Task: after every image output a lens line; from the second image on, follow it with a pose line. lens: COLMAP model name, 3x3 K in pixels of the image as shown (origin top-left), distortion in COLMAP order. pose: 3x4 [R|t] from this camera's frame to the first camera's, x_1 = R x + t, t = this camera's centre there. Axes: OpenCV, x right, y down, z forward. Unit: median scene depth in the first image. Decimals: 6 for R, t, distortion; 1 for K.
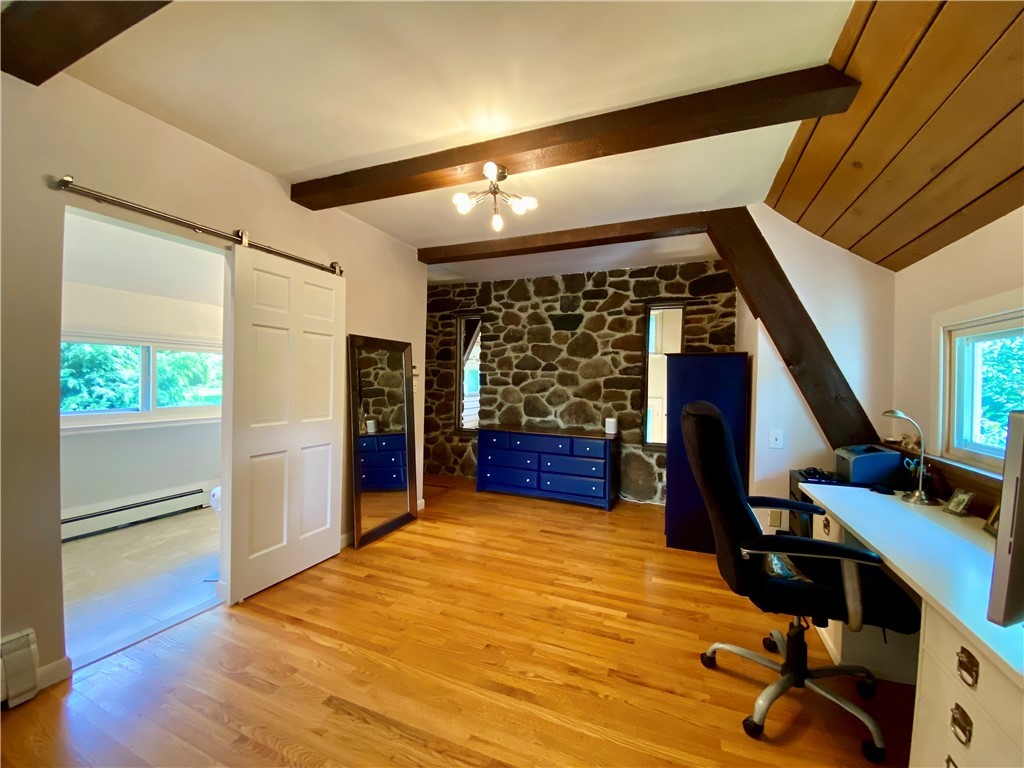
lens RADIAL K [[414.8, 0, 512.0], [0, 414.8, 384.0], [0, 0, 1]] dist [0.057964, -0.041525]
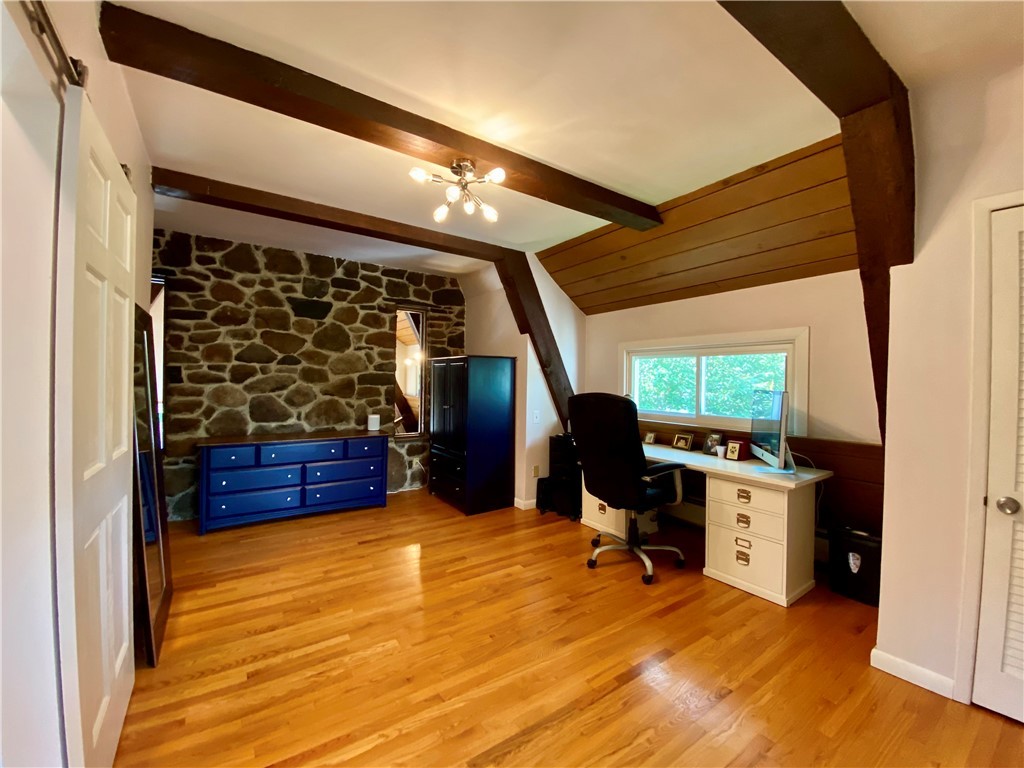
lens RADIAL K [[414.8, 0, 512.0], [0, 414.8, 384.0], [0, 0, 1]] dist [0.057964, -0.041525]
pose [[0.545976, -0.015024, 0.837666, -0.388494], [0.002213, 0.999862, 0.016490, -0.006073], [-0.837798, -0.007150, 0.545934, 0.174937]]
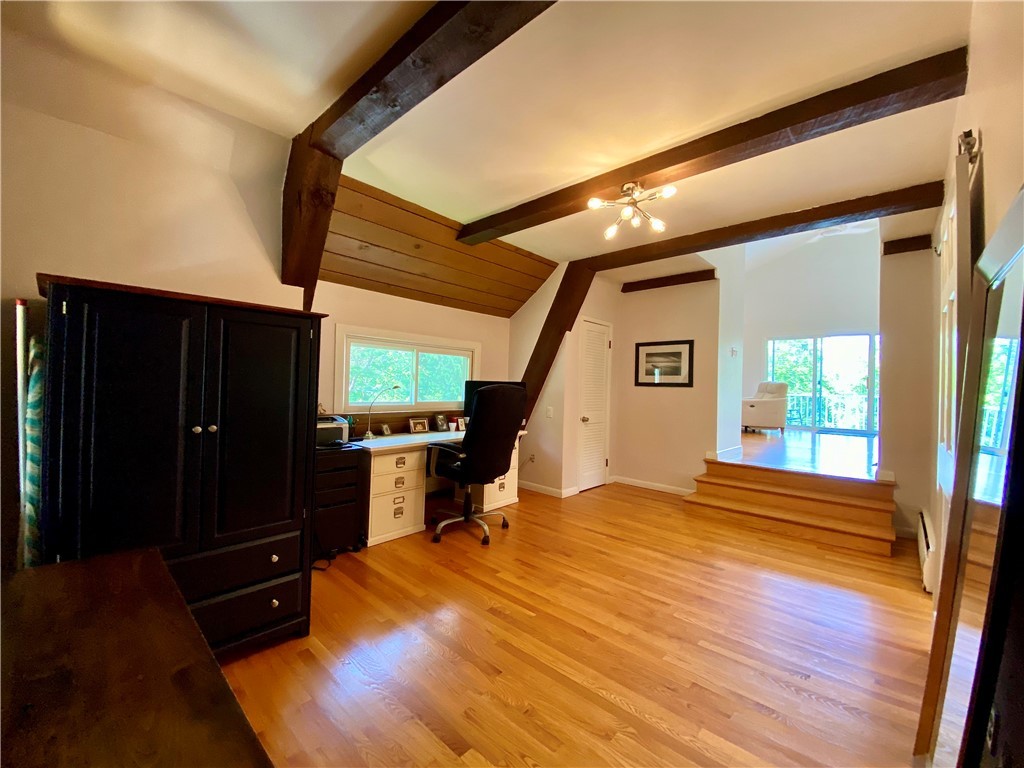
lens RADIAL K [[414.8, 0, 512.0], [0, 414.8, 384.0], [0, 0, 1]] dist [0.057964, -0.041525]
pose [[-0.940380, -0.039151, 0.337865, -0.065552], [-0.038962, 0.999214, 0.007344, 0.010578], [-0.337887, -0.006258, -0.941166, 1.036696]]
